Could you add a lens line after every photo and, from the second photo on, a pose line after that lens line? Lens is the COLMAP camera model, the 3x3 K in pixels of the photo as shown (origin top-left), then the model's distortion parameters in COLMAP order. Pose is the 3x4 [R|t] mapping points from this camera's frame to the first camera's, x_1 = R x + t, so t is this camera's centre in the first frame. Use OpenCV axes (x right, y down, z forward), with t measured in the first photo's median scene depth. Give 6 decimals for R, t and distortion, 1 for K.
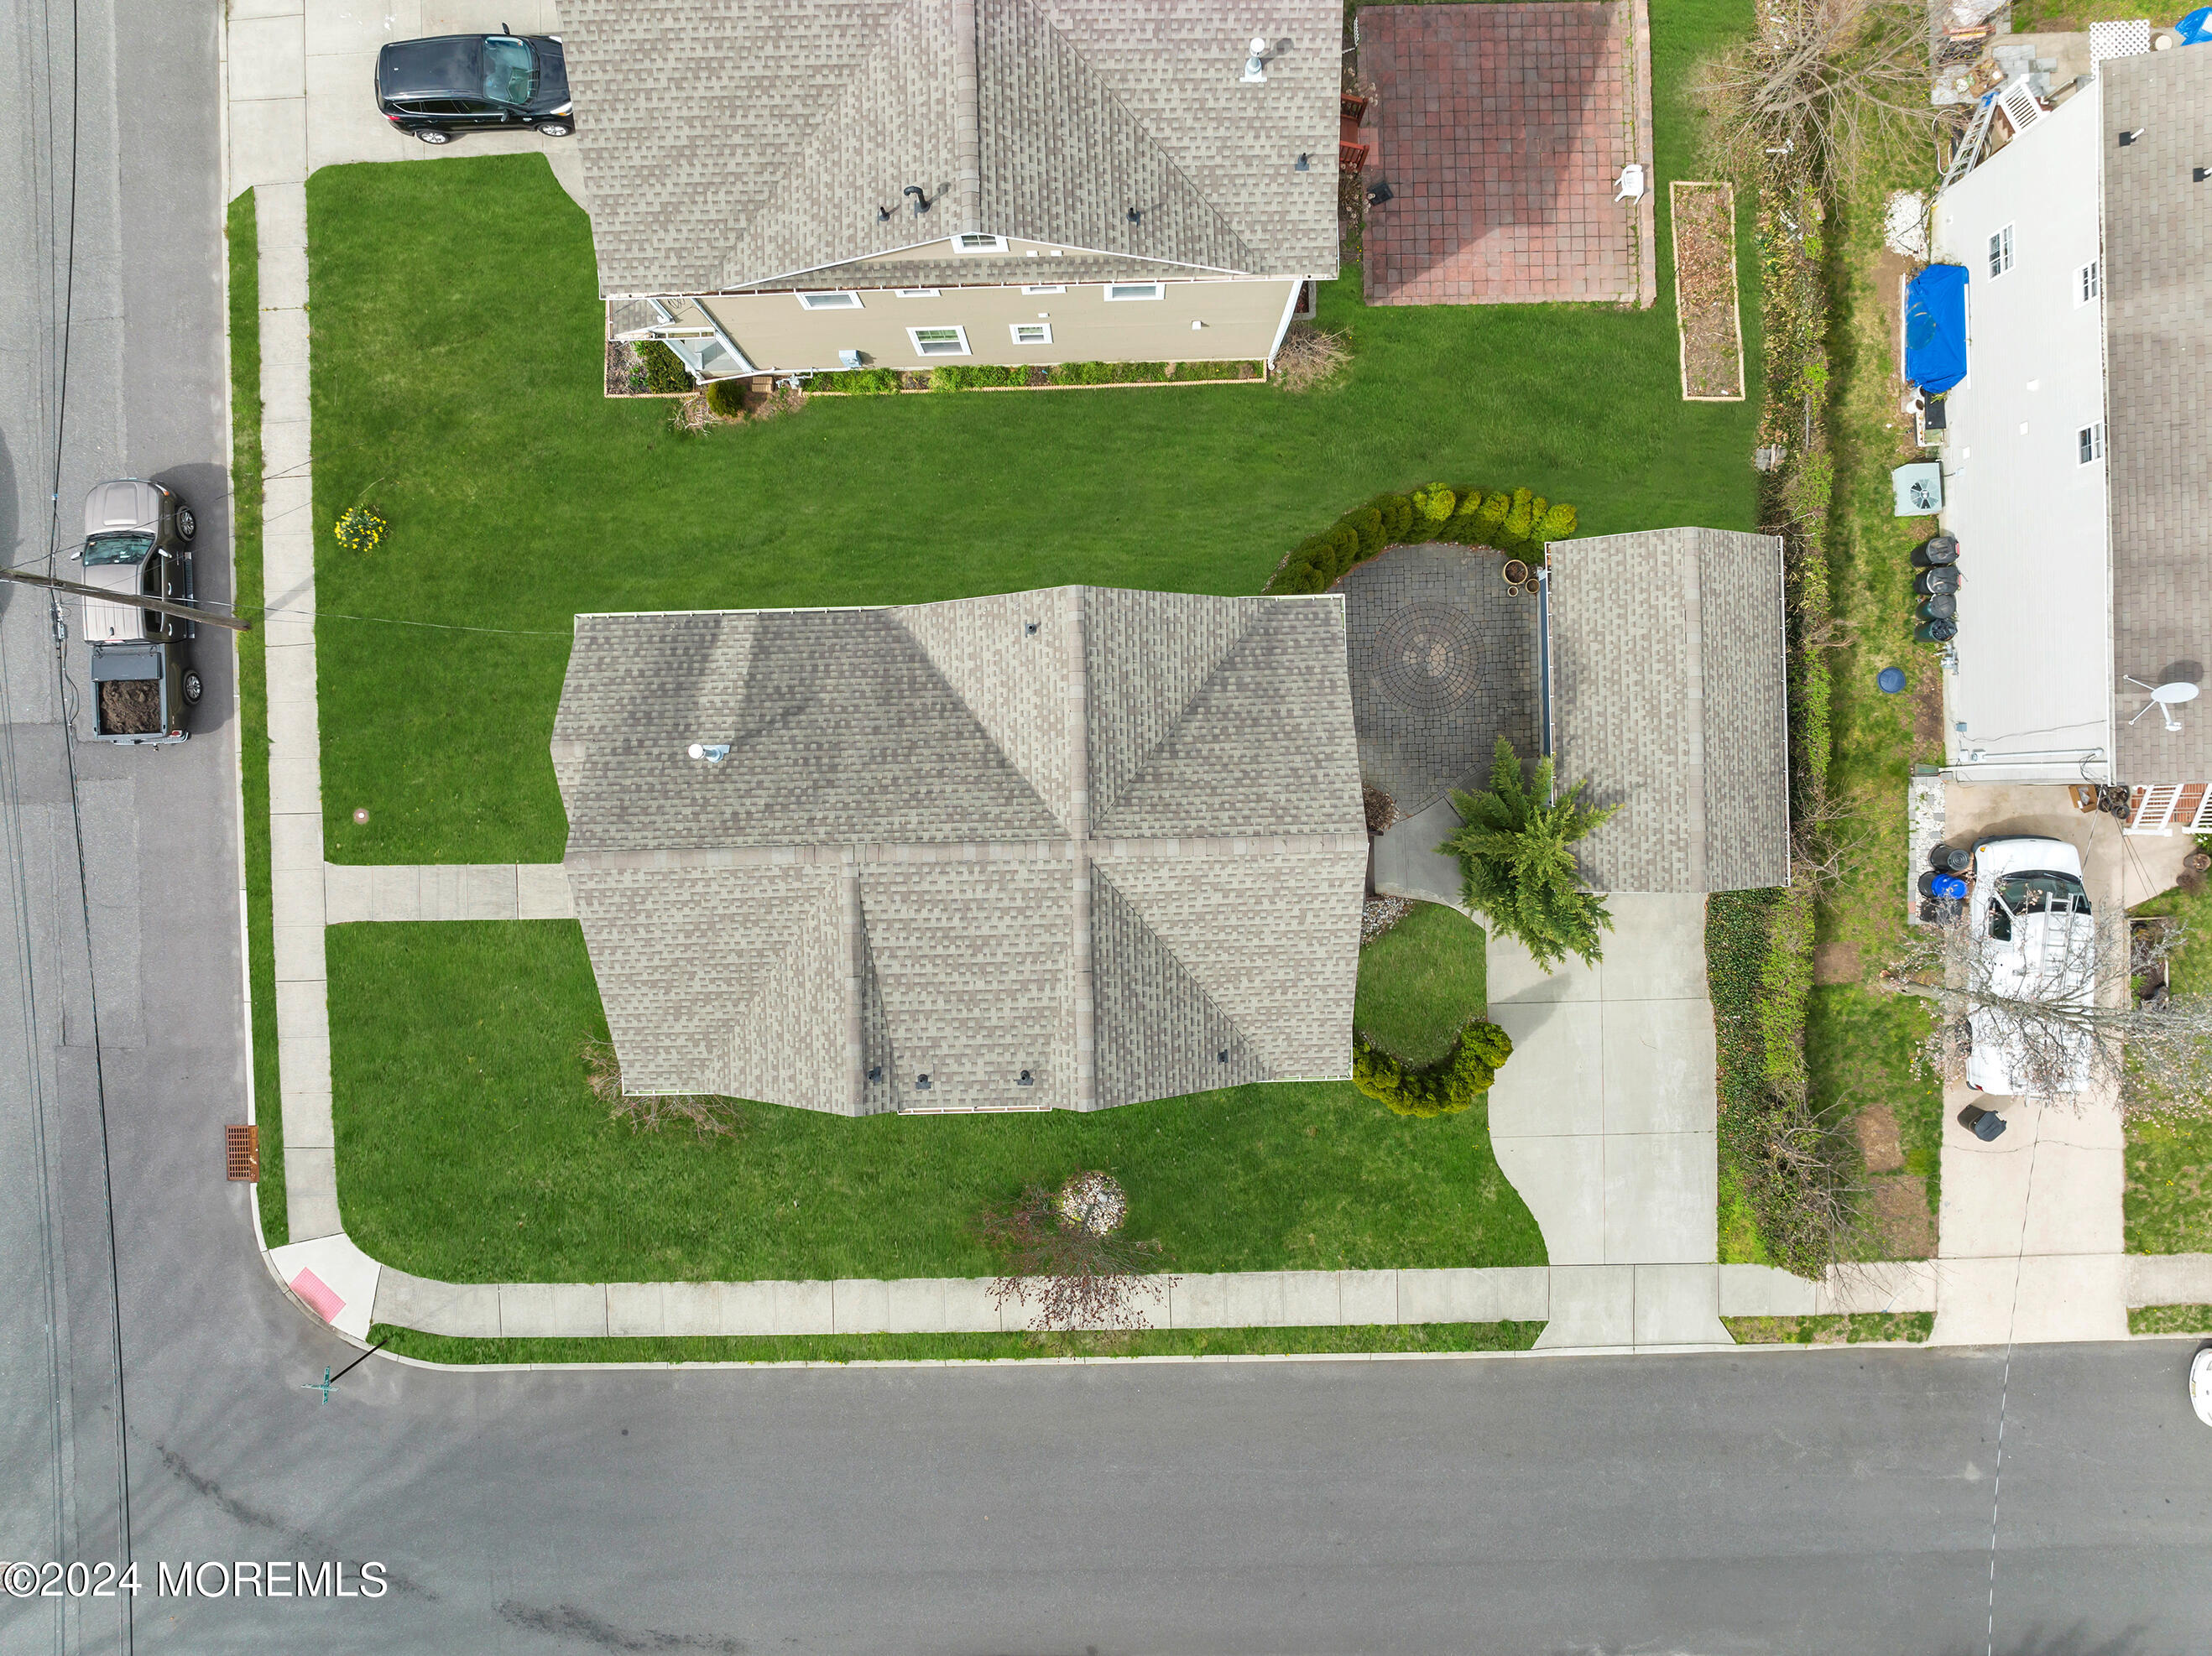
lens RADIAL K [[1567.2, 0, 1102.1], [0, 1567.2, 818.9], [0, 0, 1]] dist [-0.049065, 0.021915]
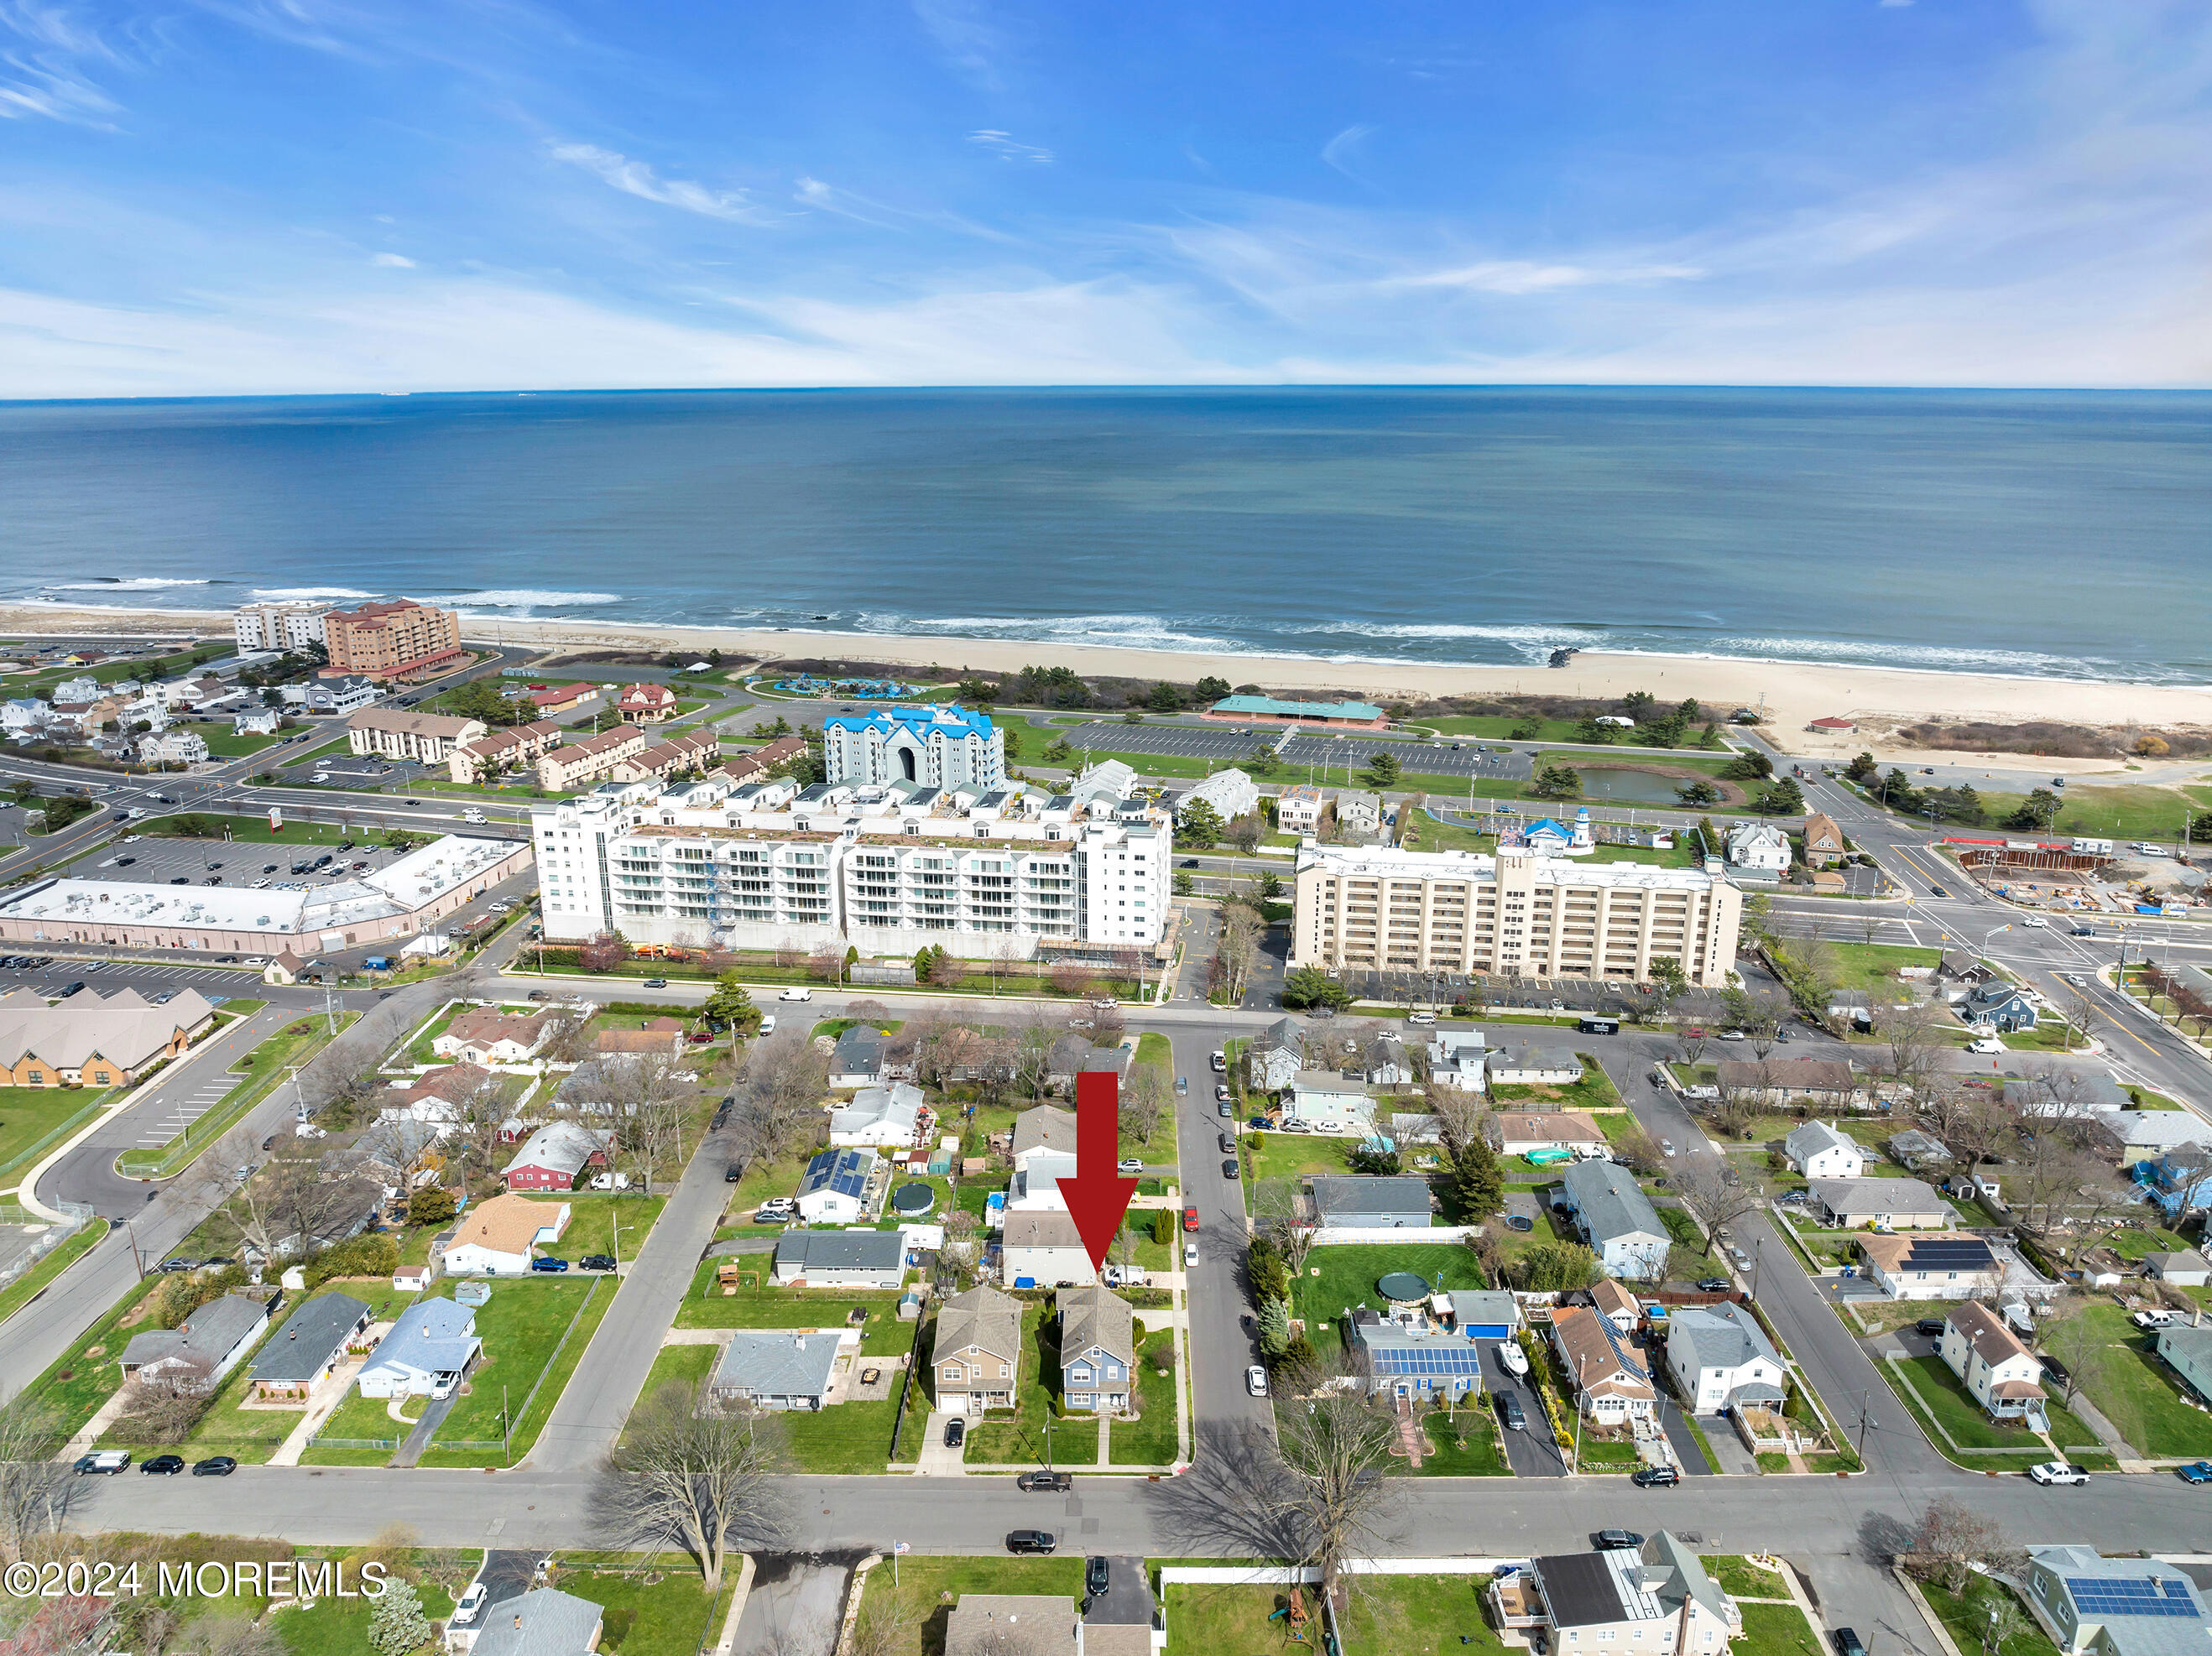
lens RADIAL K [[1553.4, 0, 1106.0], [0, 1553.4, 828.0], [0, 0, 1]] dist [0.030177, -0.166721]
pose [[0.040316, -0.270648, 0.961834, -4.985150], [0.999016, -0.006881, -0.043811, 0.304784], [0.018476, 0.962654, 0.270104, -2.482846]]
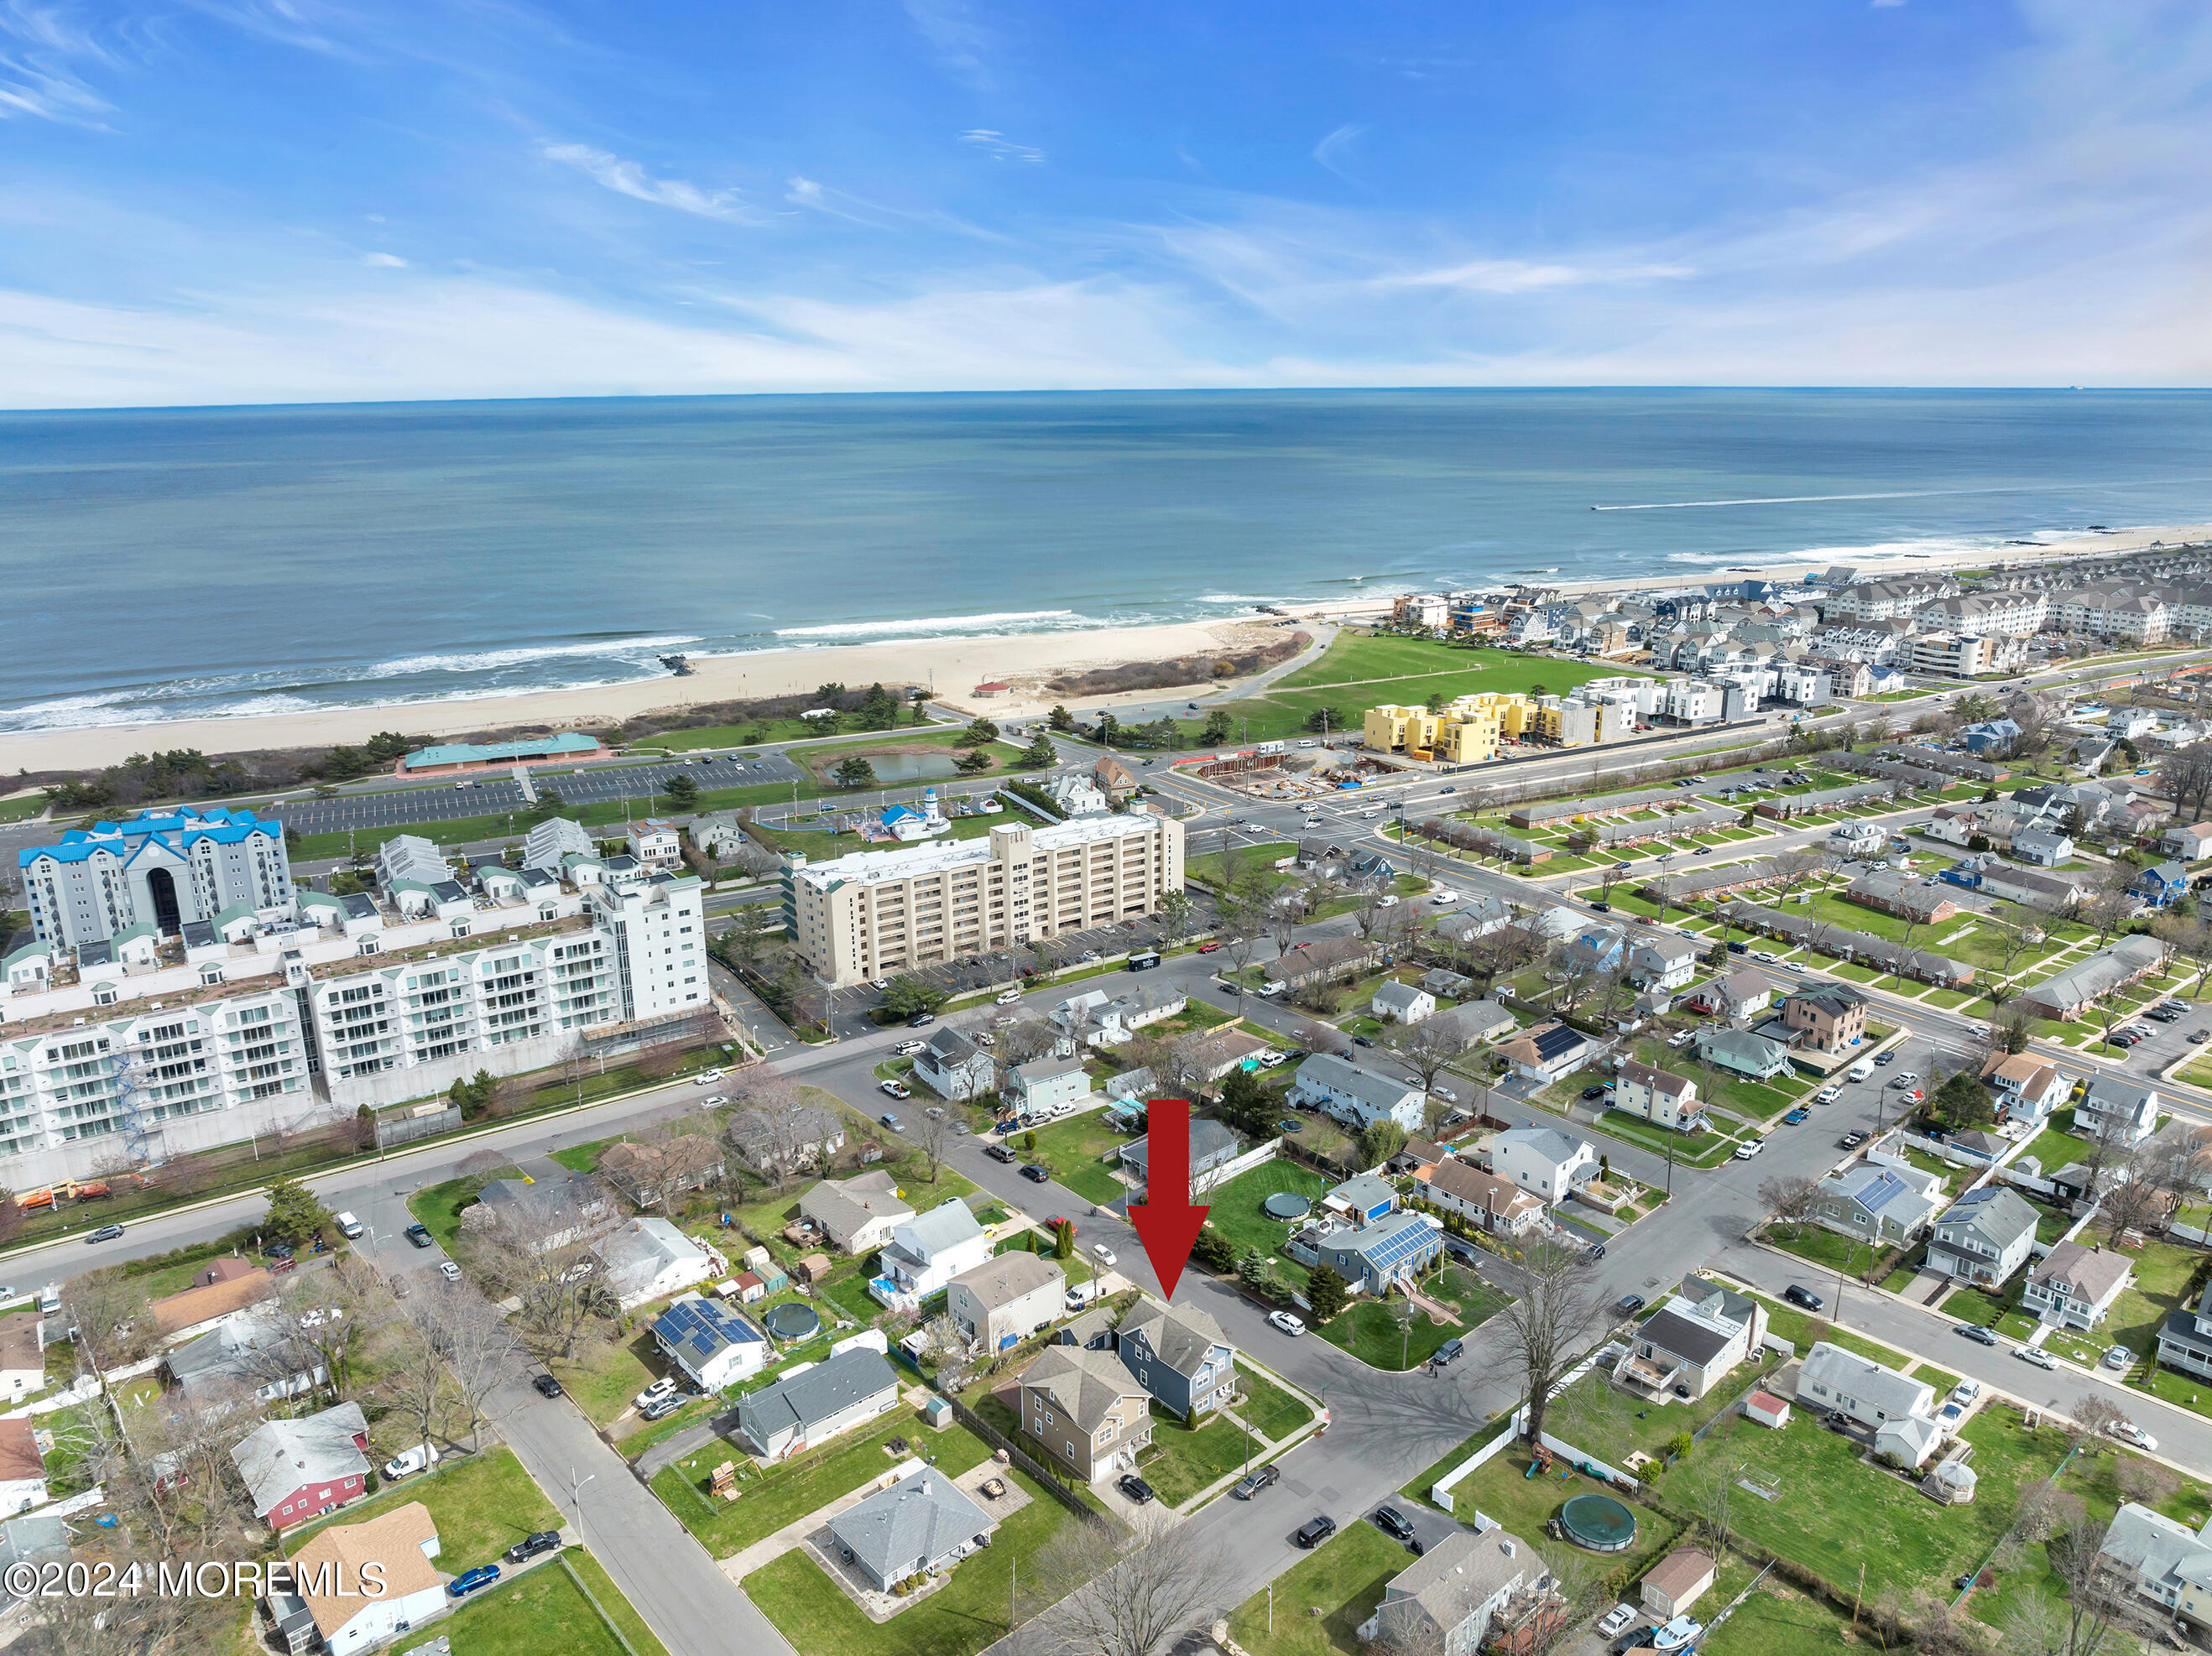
lens RADIAL K [[1555.7, 0, 1108.0], [0, 1555.7, 817.5], [0, 0, 1]] dist [-0.038020, 0.004375]
pose [[-0.641730, -0.193096, 0.742224, -3.667816], [0.766477, -0.194762, 0.612031, -3.205844], [0.026376, 0.961656, 0.272988, -2.522320]]
